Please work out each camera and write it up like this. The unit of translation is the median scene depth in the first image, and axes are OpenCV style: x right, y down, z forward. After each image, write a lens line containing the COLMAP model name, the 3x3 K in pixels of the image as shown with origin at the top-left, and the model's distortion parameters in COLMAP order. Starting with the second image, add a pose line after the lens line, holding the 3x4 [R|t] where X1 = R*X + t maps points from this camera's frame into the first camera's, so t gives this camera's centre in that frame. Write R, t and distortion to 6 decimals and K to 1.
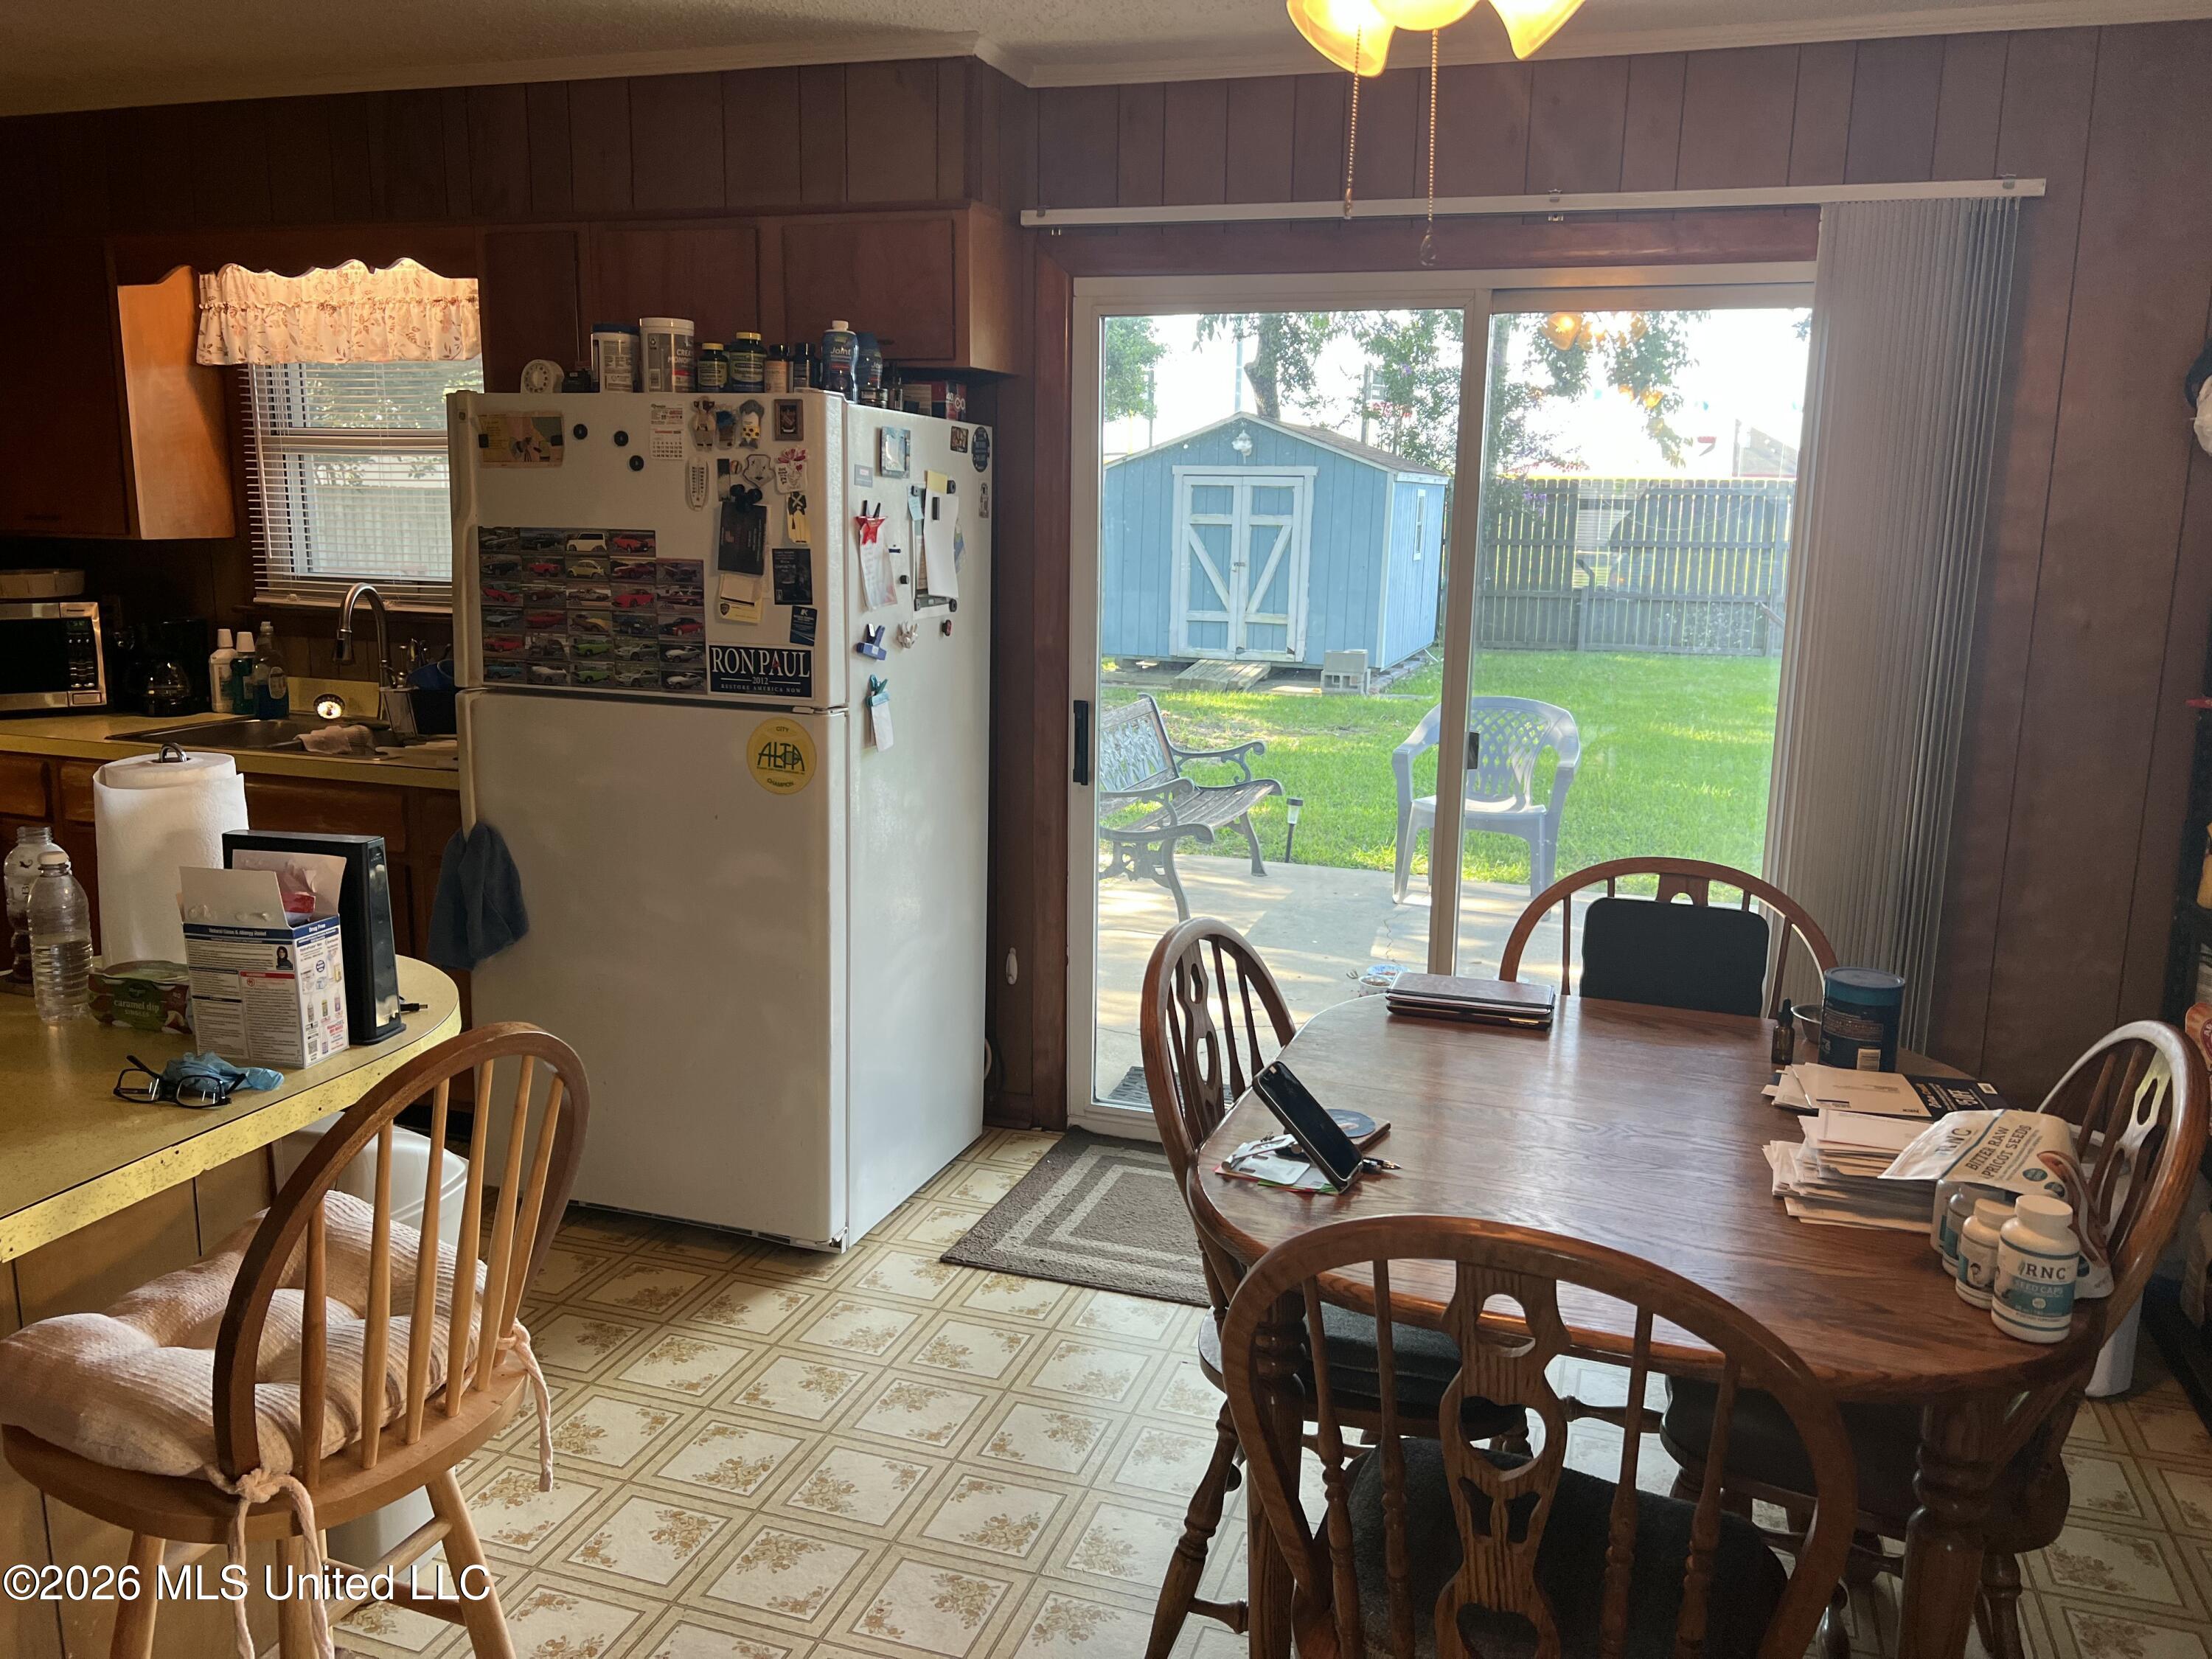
lens RADIAL K [[1681.2, 0, 1135.7], [0, 1681.2, 837.5], [0, 0, 1]] dist [0.048217, -0.060370]
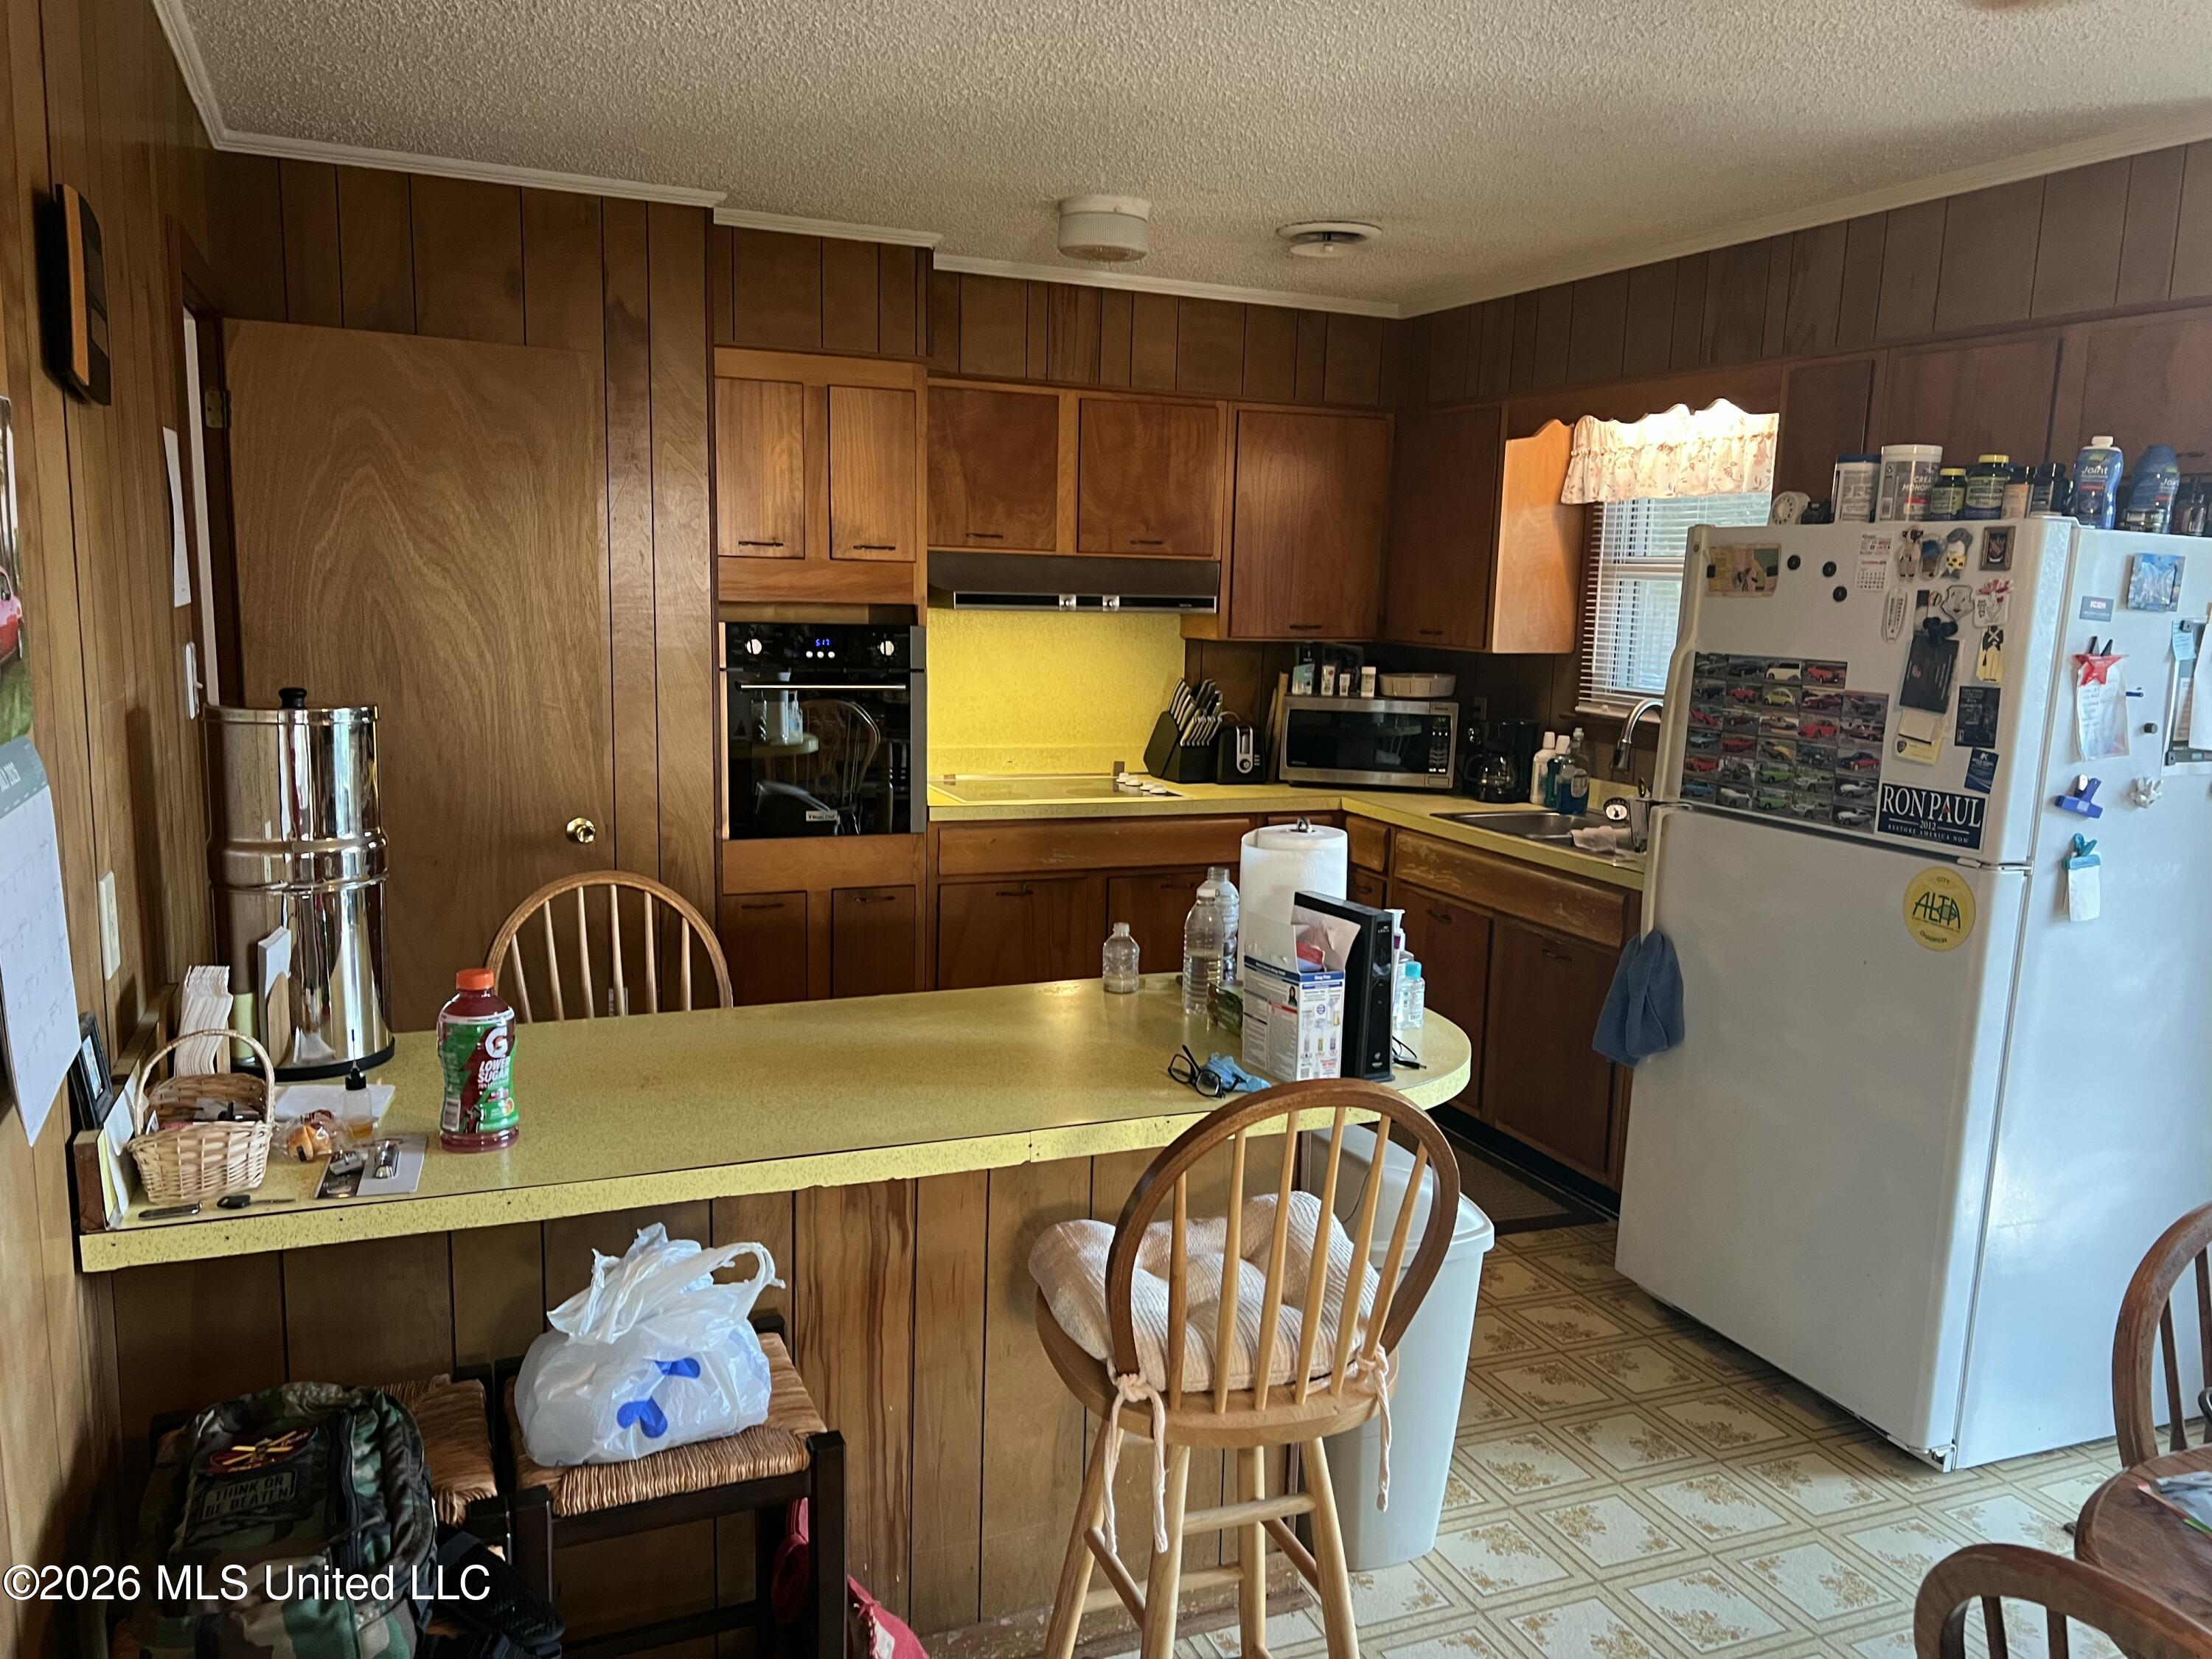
lens RADIAL K [[1694.1, 0, 1107.3], [0, 1694.1, 865.2], [0, 0, 1]] dist [0.066595, -0.058600]
pose [[0.656109, 0.131309, -0.743155, 0.182240], [-0.169258, 0.985263, 0.024654, -0.017656], [0.735441, 0.109609, 0.668665, 0.035380]]
